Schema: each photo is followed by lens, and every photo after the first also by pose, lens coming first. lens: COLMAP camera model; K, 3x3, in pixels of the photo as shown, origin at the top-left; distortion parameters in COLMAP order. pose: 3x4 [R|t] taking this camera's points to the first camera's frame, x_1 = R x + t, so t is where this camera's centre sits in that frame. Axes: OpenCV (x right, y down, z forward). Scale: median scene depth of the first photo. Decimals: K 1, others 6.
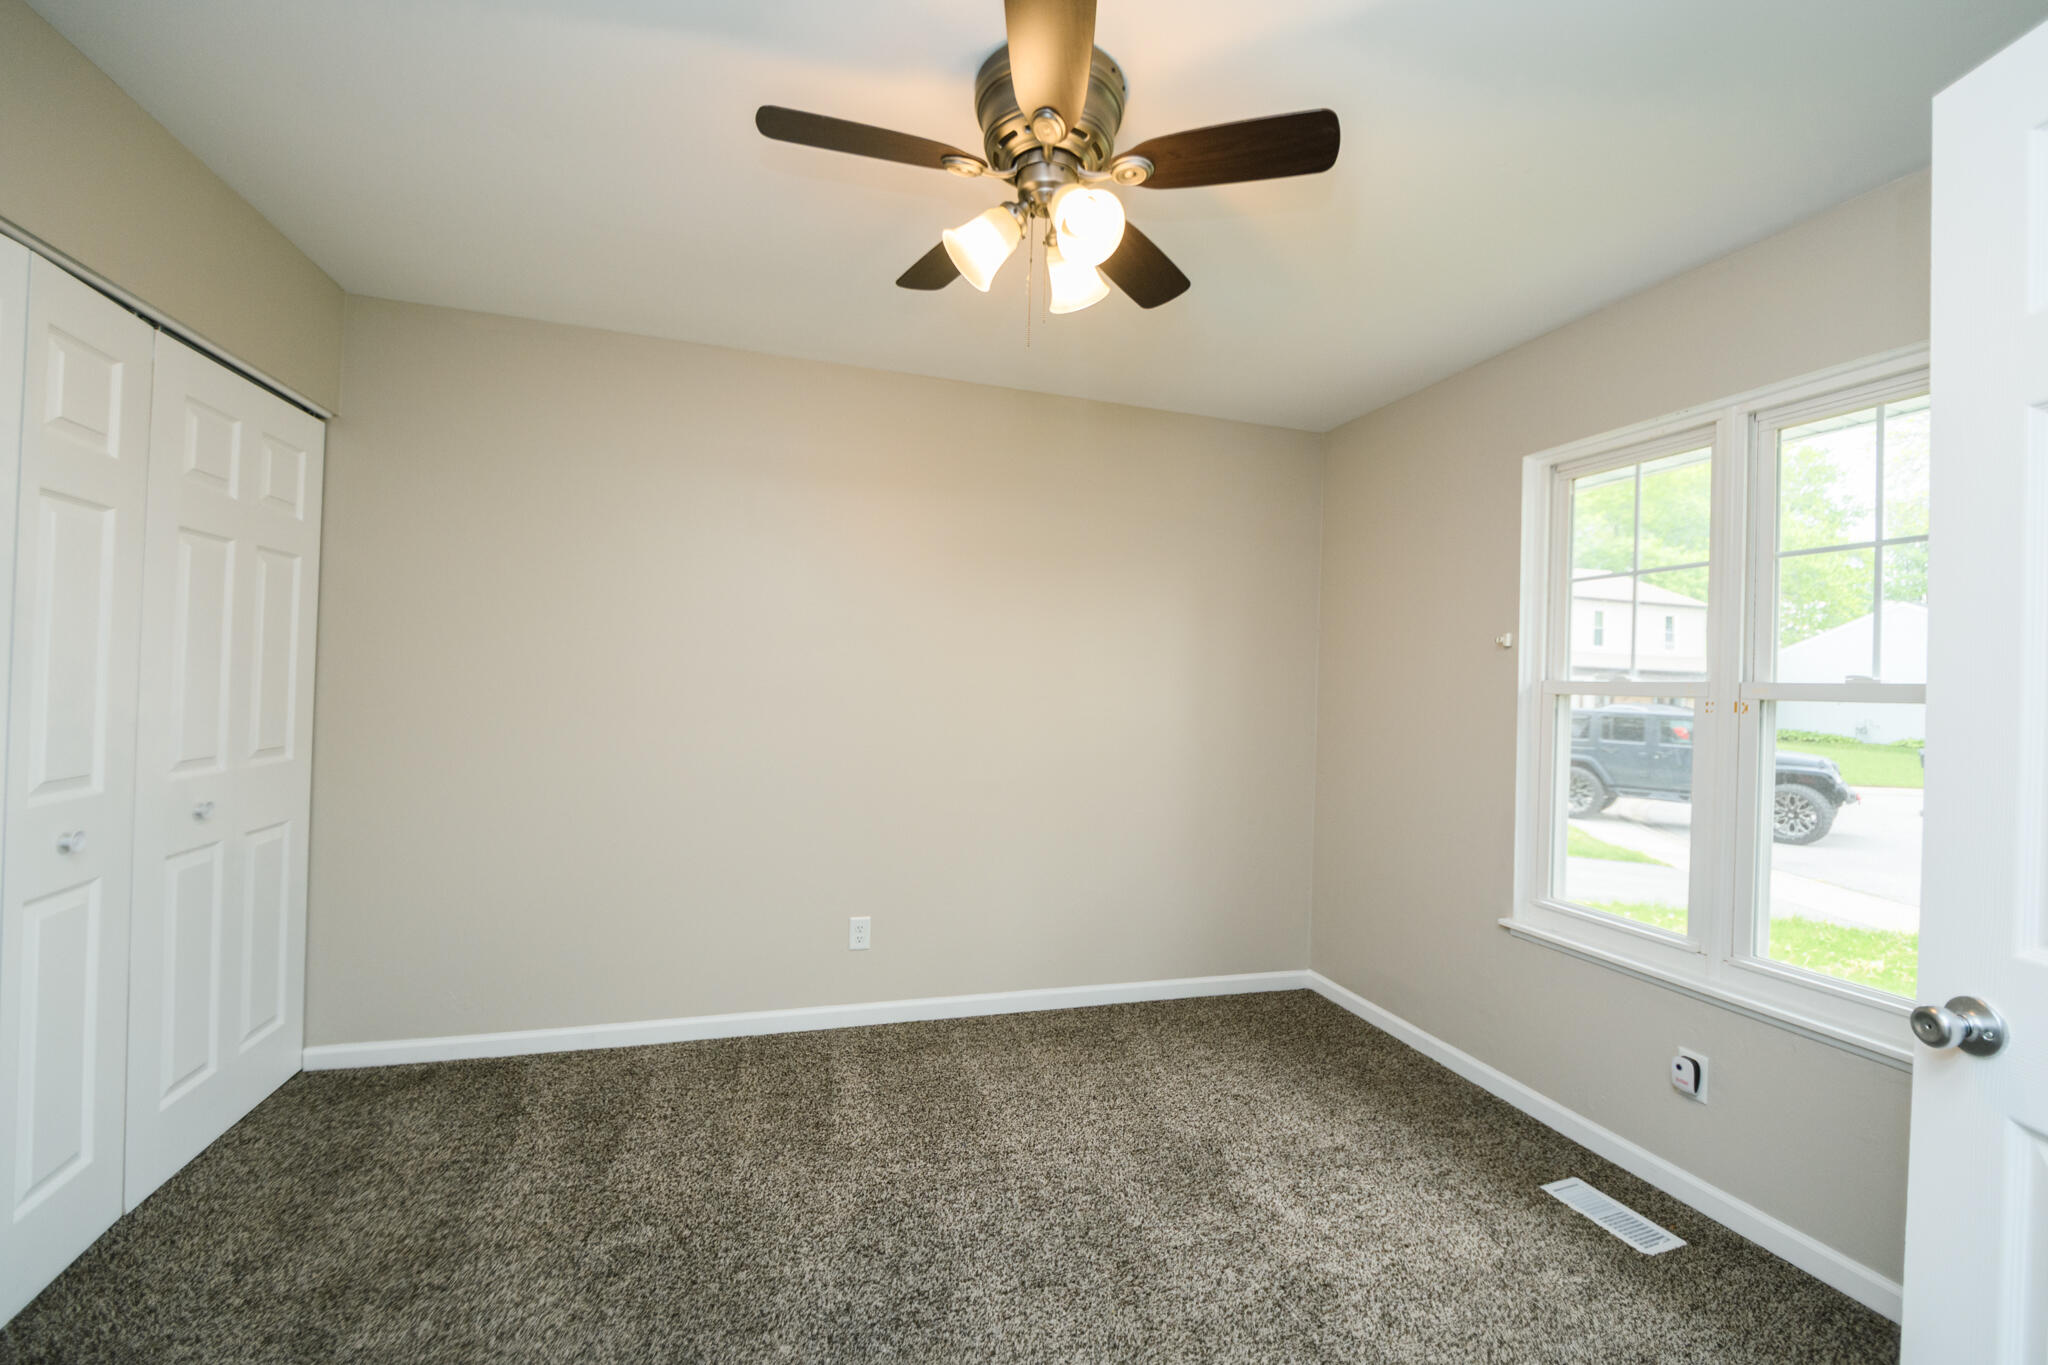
lens RADIAL K [[820.3, 0, 1040.8], [0, 820.3, 673.0], [0, 0, 1]] dist [-0.031035, -0.000304]
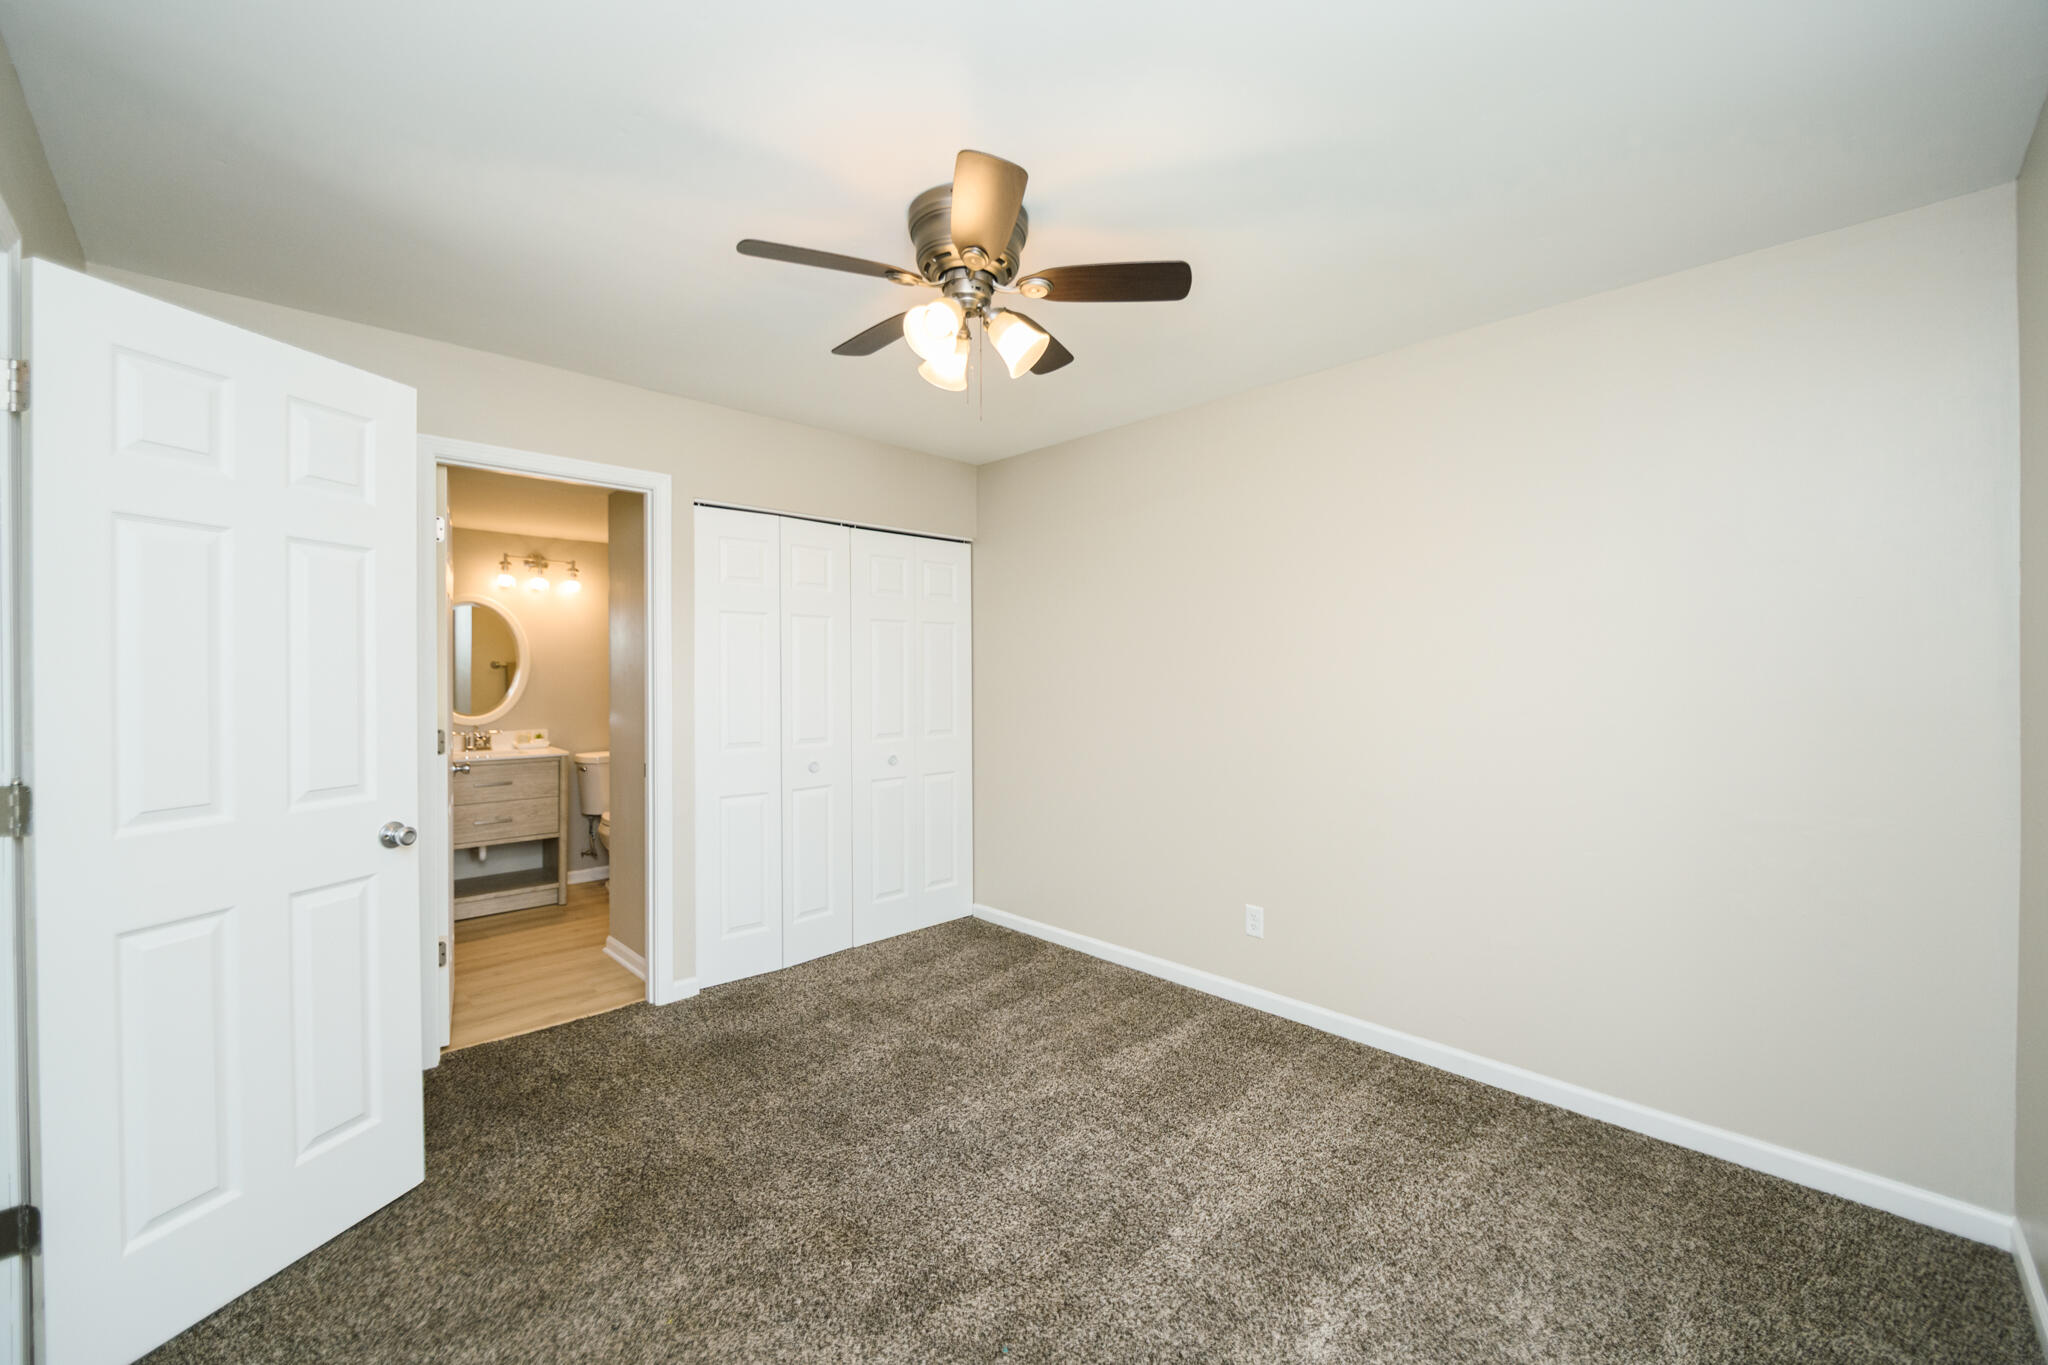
lens RADIAL K [[820.3, 0, 1040.8], [0, 820.3, 673.0], [0, 0, 1]] dist [-0.031035, -0.000304]
pose [[0.460042, -0.023446, -0.887588, 0.745019], [0.021991, 0.999646, -0.015008, 0.004488], [0.887625, -0.012615, 0.460394, 0.324701]]
